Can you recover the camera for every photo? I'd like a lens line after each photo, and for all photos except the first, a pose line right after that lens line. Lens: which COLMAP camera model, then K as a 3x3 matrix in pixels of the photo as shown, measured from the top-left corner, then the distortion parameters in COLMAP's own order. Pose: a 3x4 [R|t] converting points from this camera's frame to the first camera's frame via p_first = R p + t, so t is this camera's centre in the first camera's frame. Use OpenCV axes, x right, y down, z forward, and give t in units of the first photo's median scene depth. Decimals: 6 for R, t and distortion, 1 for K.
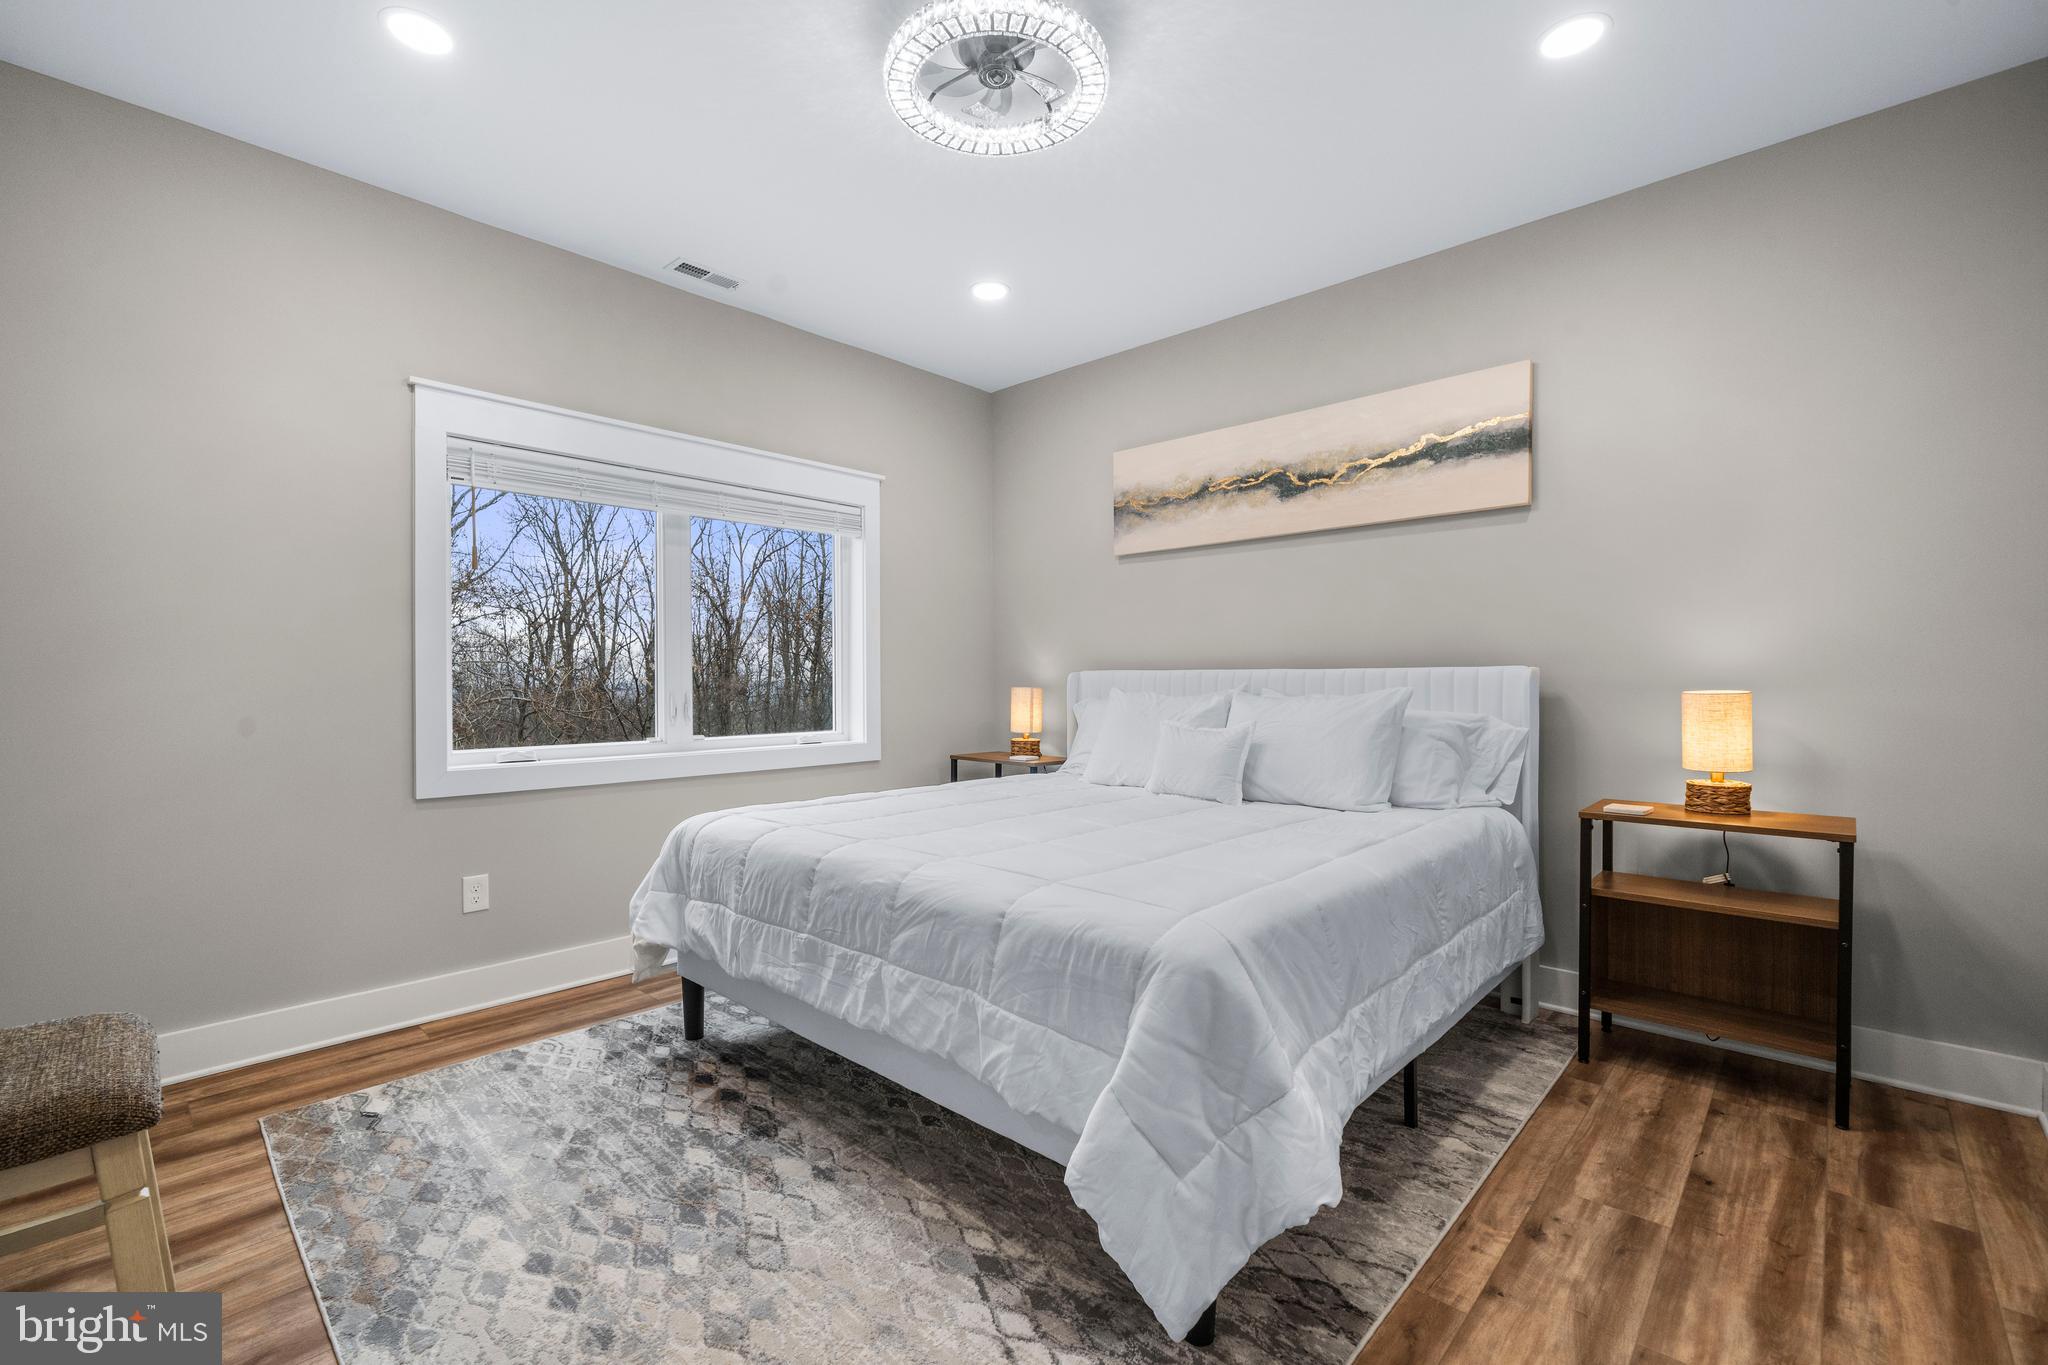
lens RADIAL K [[885.3, 0, 1022.3], [0, 885.3, 680.8], [0, 0, 1]] dist [-0.005241, 0.004034]
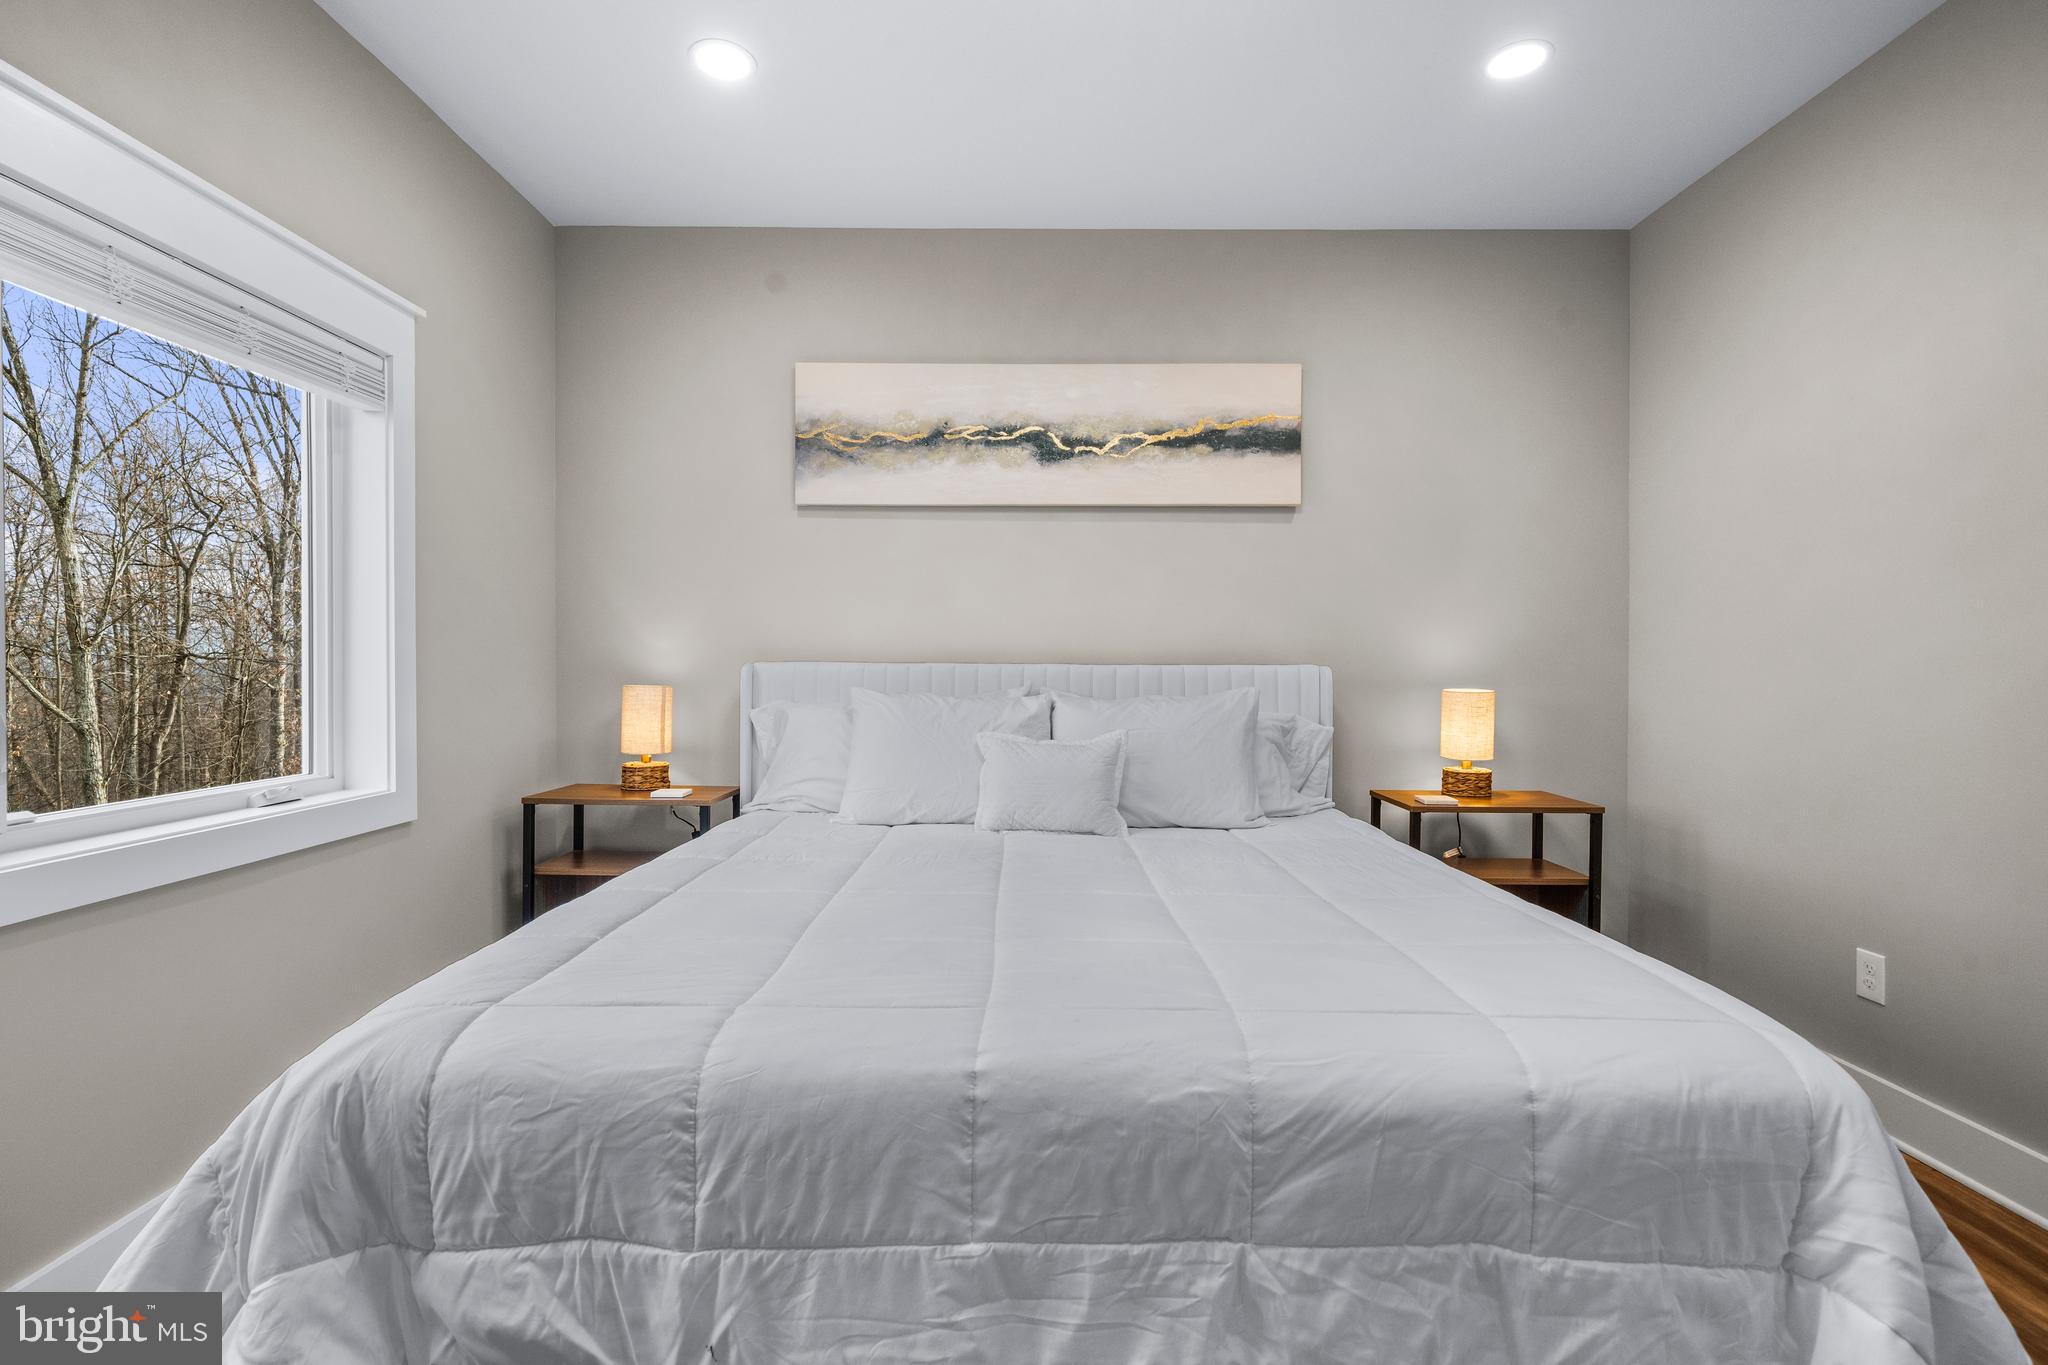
lens RADIAL K [[930.5, 0, 1026.3], [0, 930.5, 667.2], [0, 0, 1]] dist [0.000501, 0.000502]
pose [[0.730429, 0.003773, 0.682978, -0.369810], [-0.006010, 0.999982, 0.000904, -0.012251], [-0.682962, -0.004765, 0.730439, 0.410580]]
